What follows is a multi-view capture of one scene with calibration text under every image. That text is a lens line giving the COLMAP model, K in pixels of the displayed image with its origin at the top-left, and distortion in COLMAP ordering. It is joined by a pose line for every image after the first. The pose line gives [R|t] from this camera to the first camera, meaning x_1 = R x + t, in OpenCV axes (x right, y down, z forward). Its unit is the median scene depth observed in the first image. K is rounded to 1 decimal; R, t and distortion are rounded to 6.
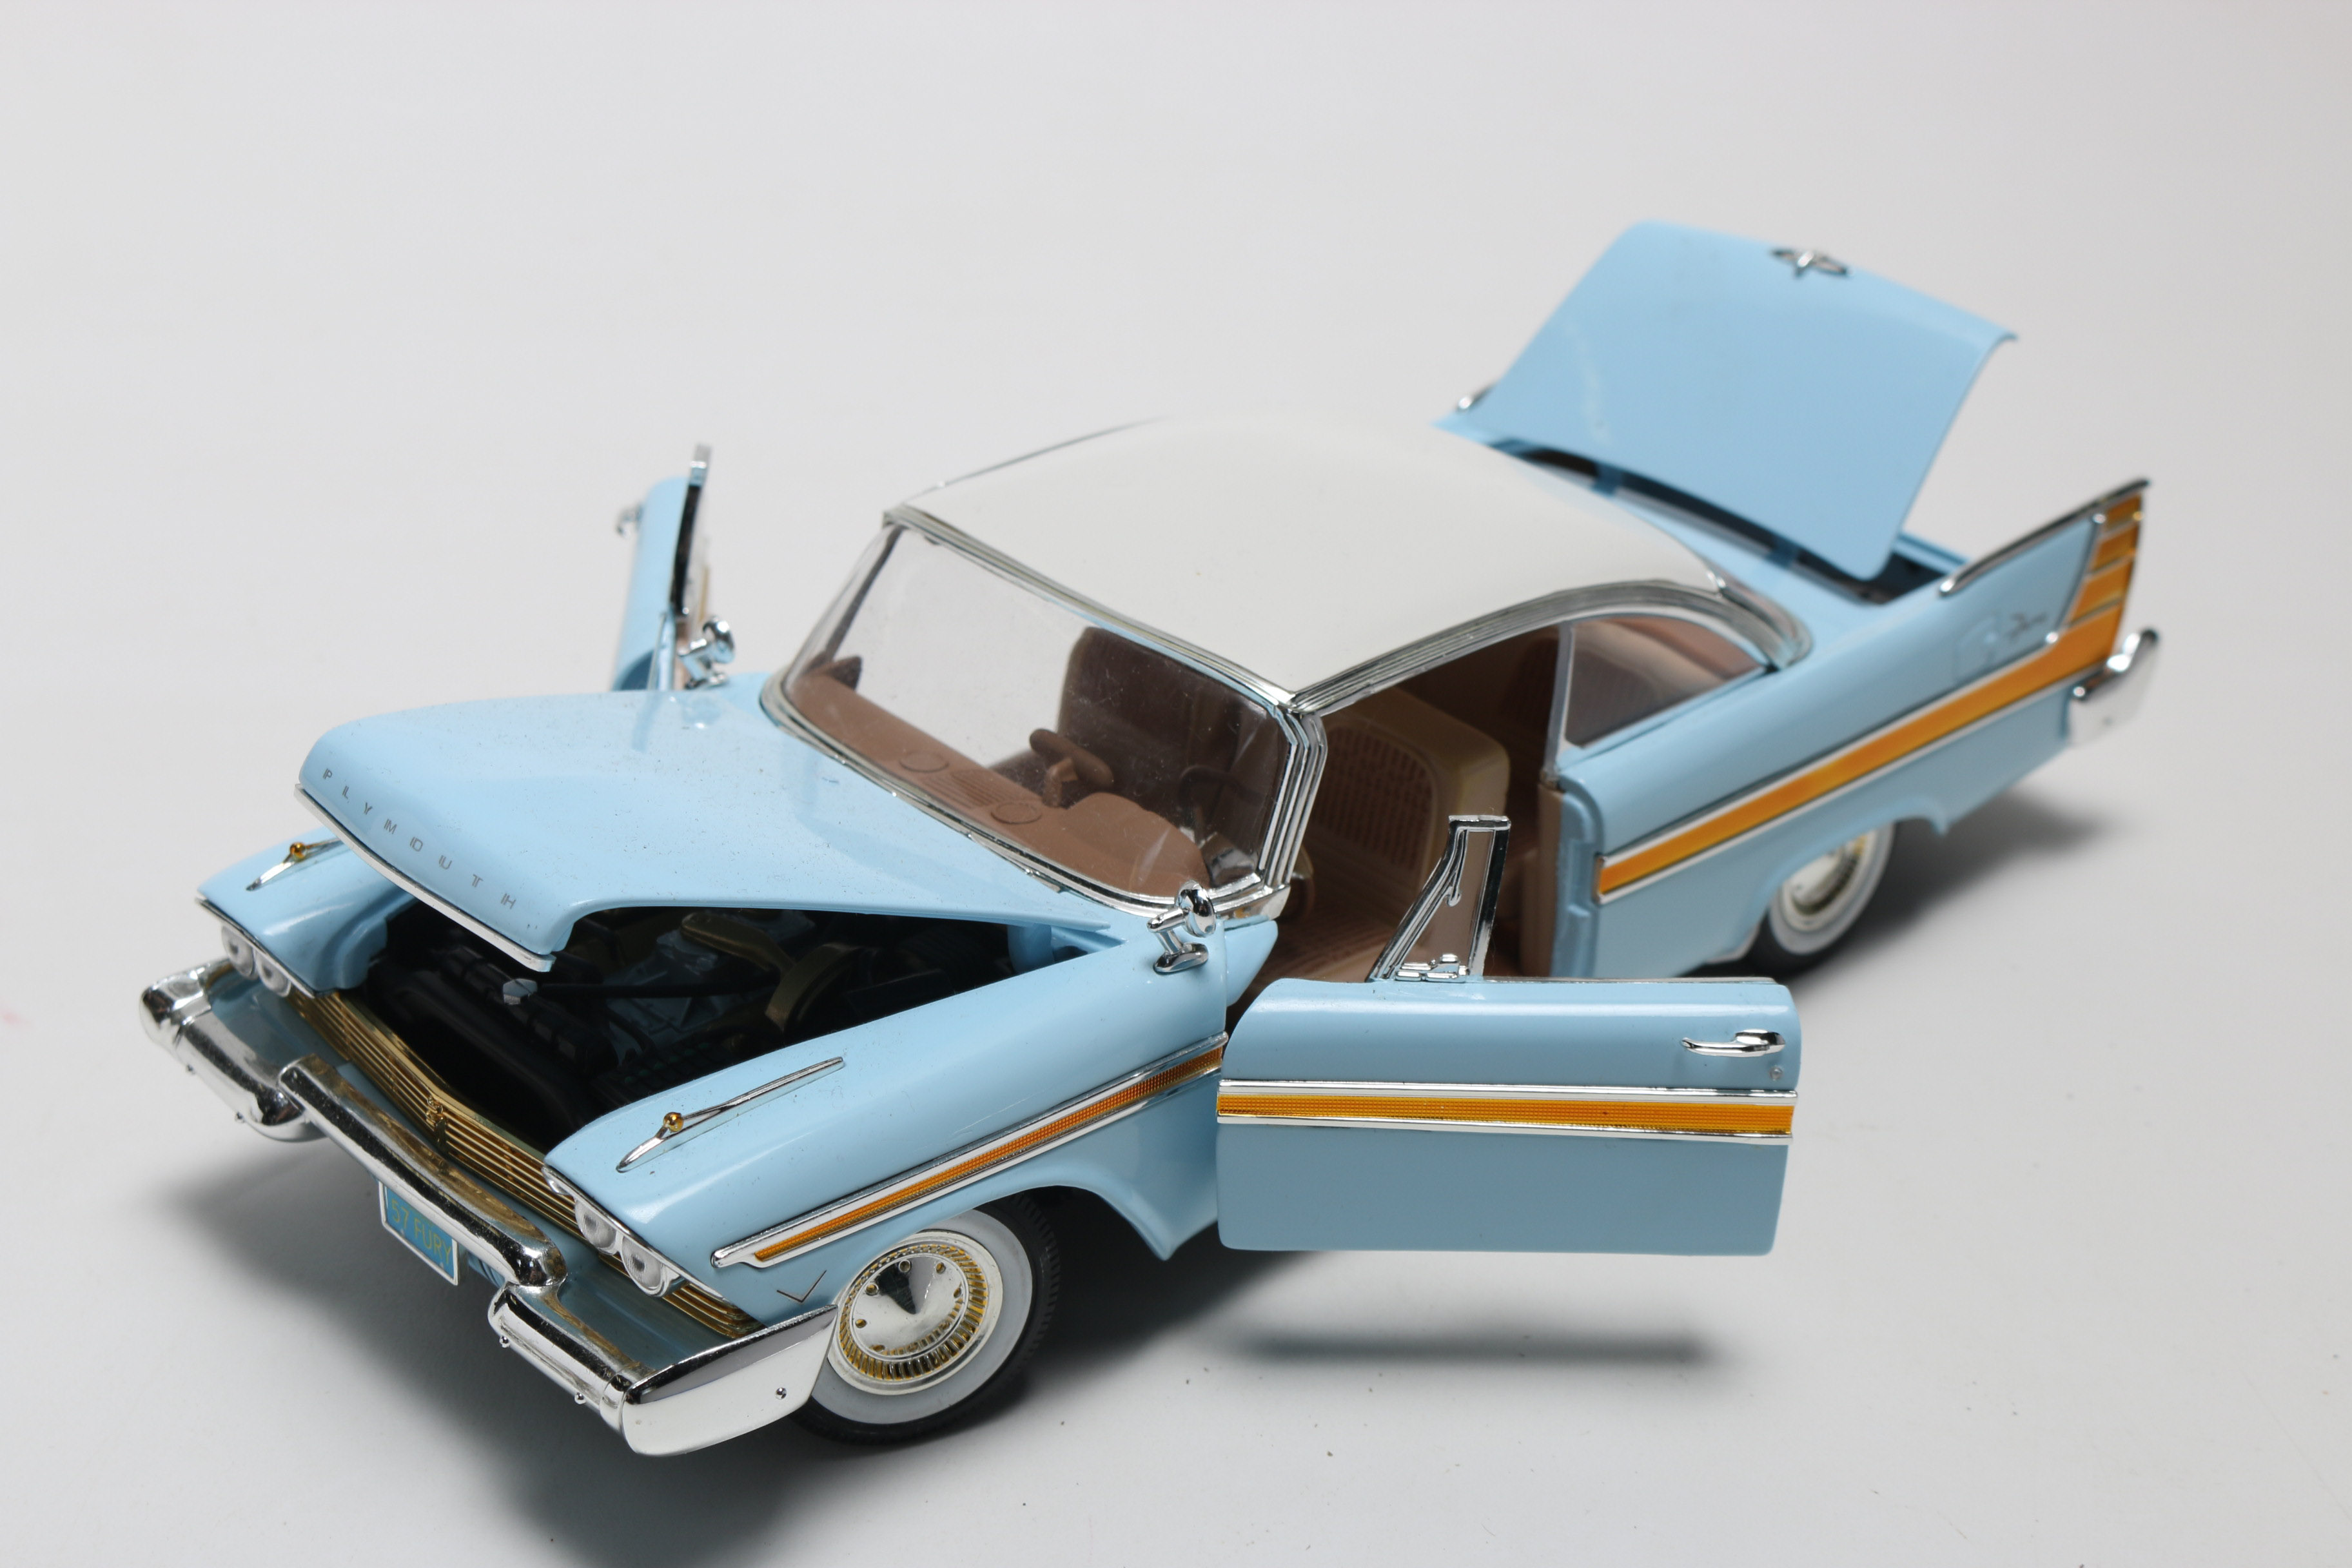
lens RADIAL K [[3546.7, 0, 1176.0], [0, 3546.7, 784.0], [0, 0, 1]] dist [0.009169, -0.068074]
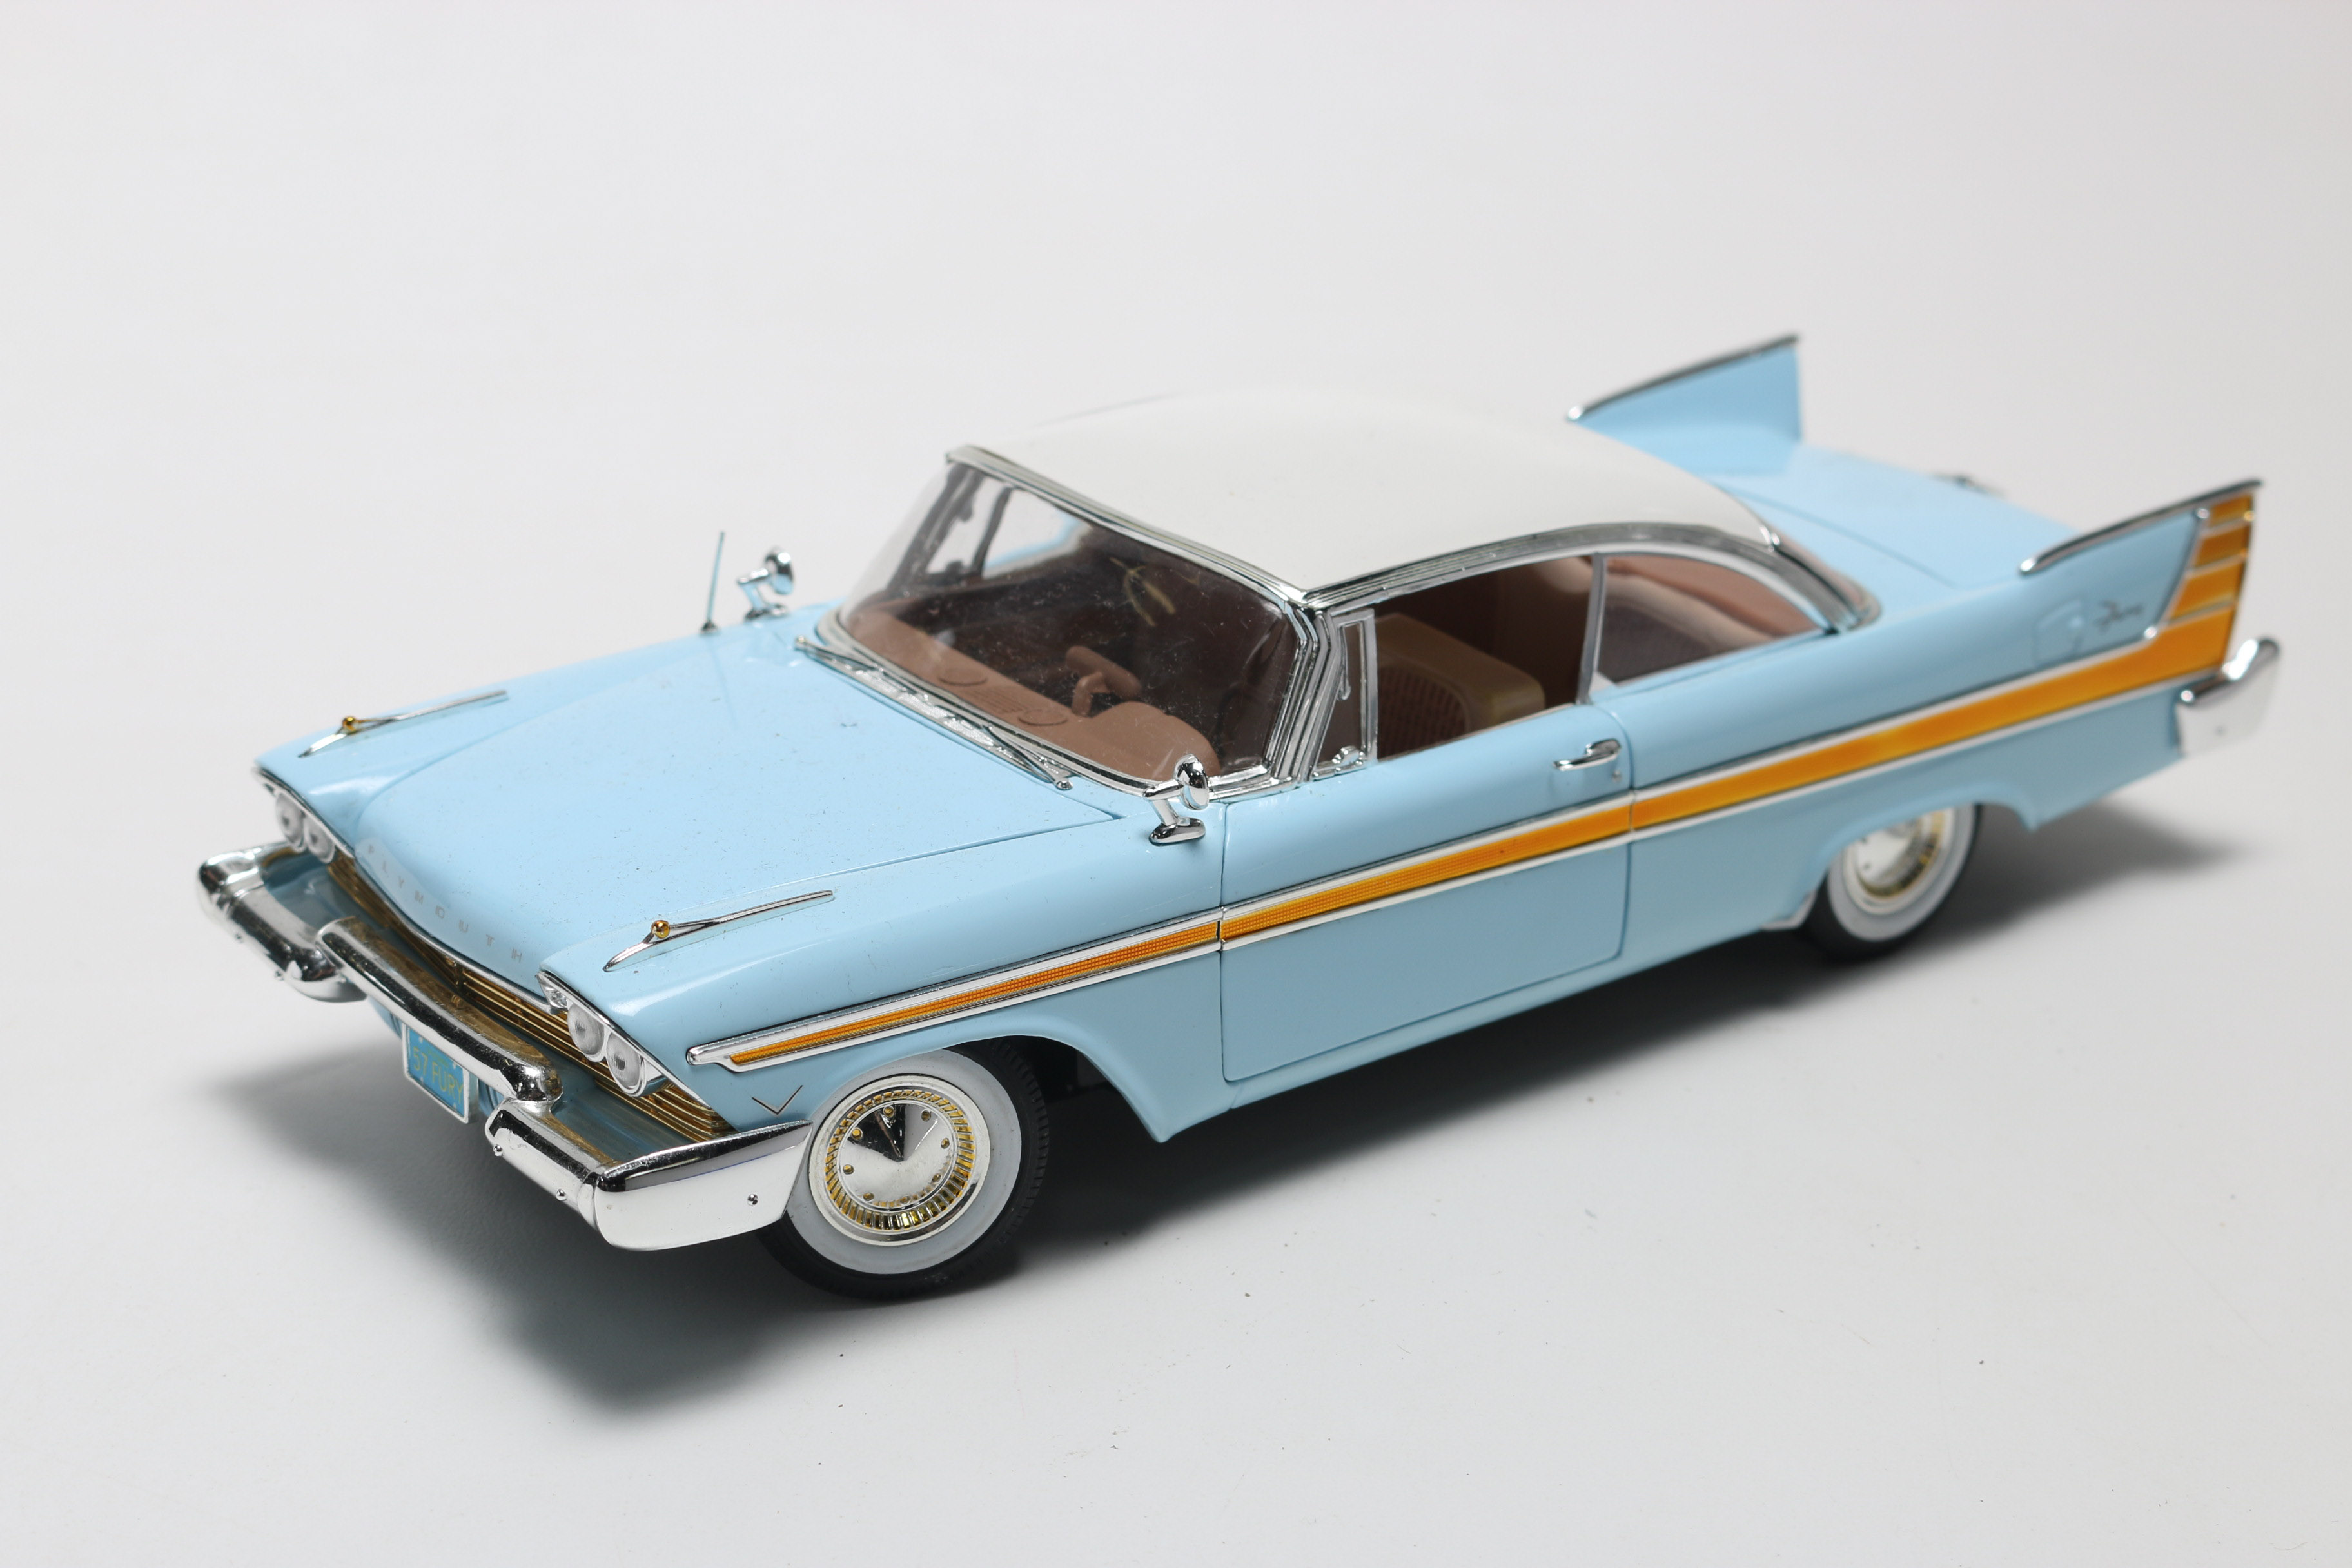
lens RADIAL K [[4092.7, 0, 1176.0], [0, 4092.7, 784.0], [0, 0, 1]] dist [0.009707, 0.407319]
pose [[0.994694, 0.023168, -0.100240, 0.115676], [-0.033209, 0.994464, -0.099688, 0.148541], [0.097375, 0.102488, 0.989957, -0.167896]]
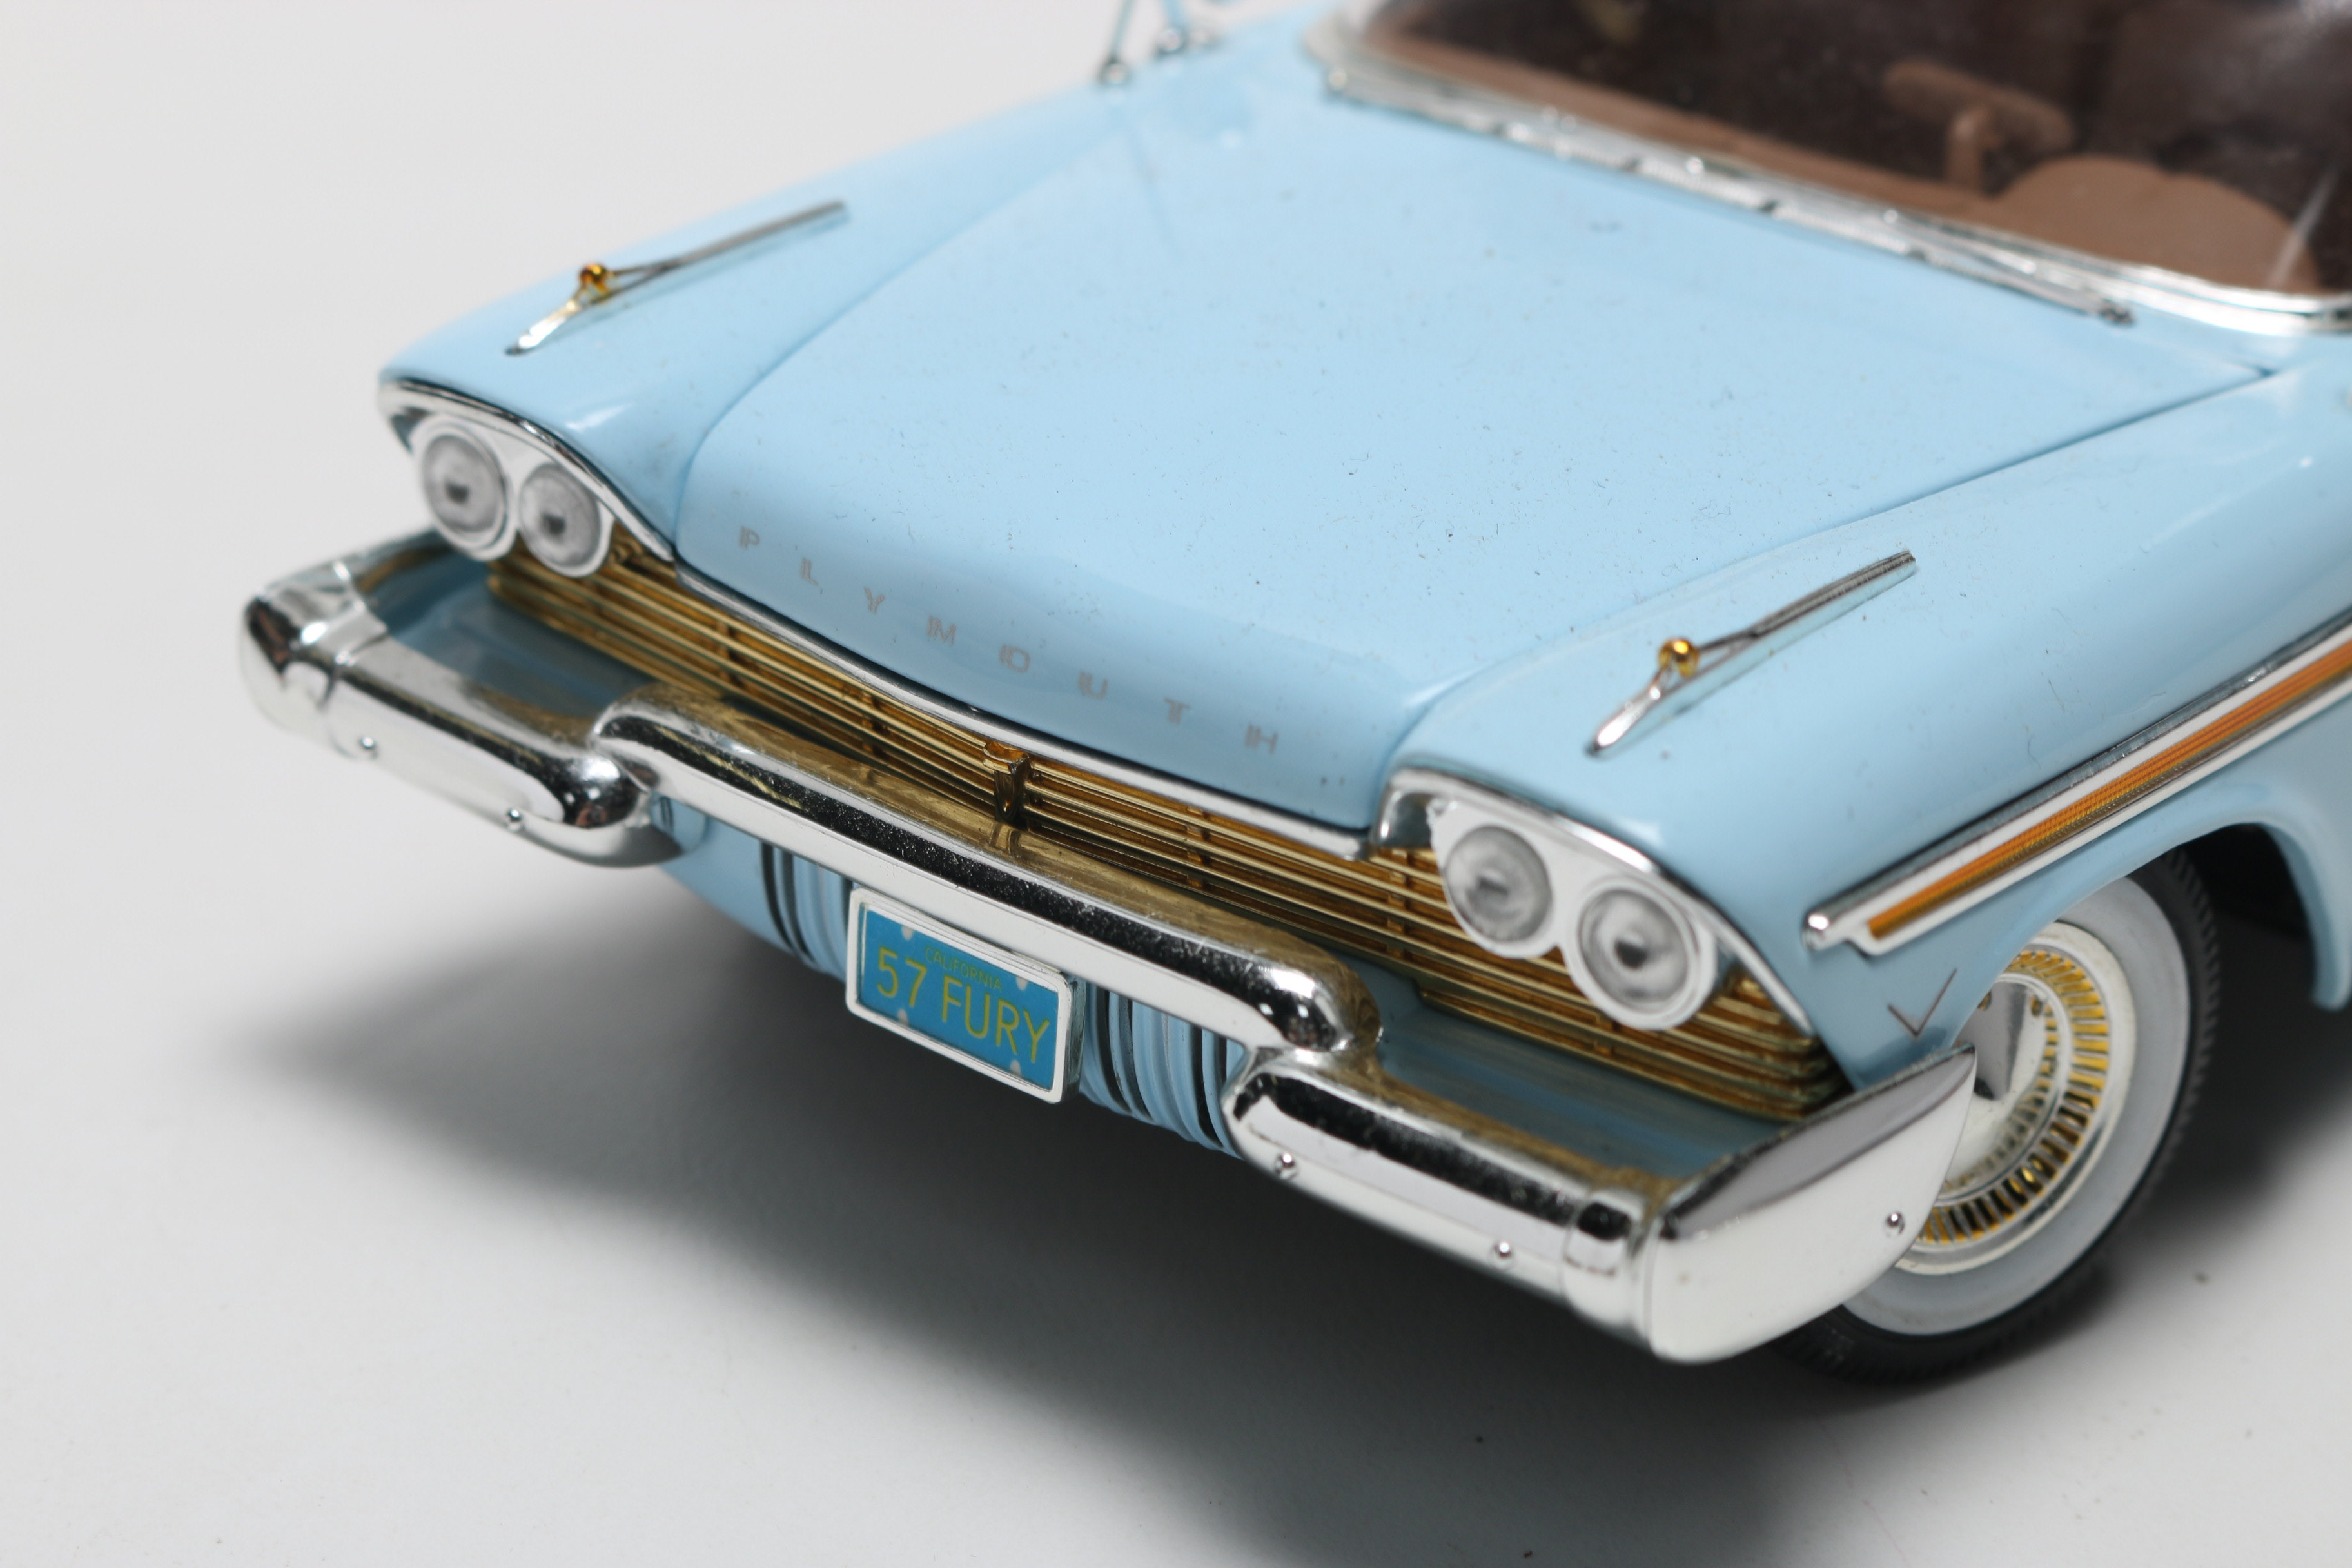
lens RADIAL K [[4855.3, 0, 1176.0], [0, 4855.3, 784.0], [0, 0, 1]] dist [0.348650, -6.412794]
pose [[0.989985, -0.048781, 0.132477, -0.261557], [0.052776, 0.998246, -0.026811, 0.111559], [-0.130937, 0.033534, 0.990823, 0.318761]]
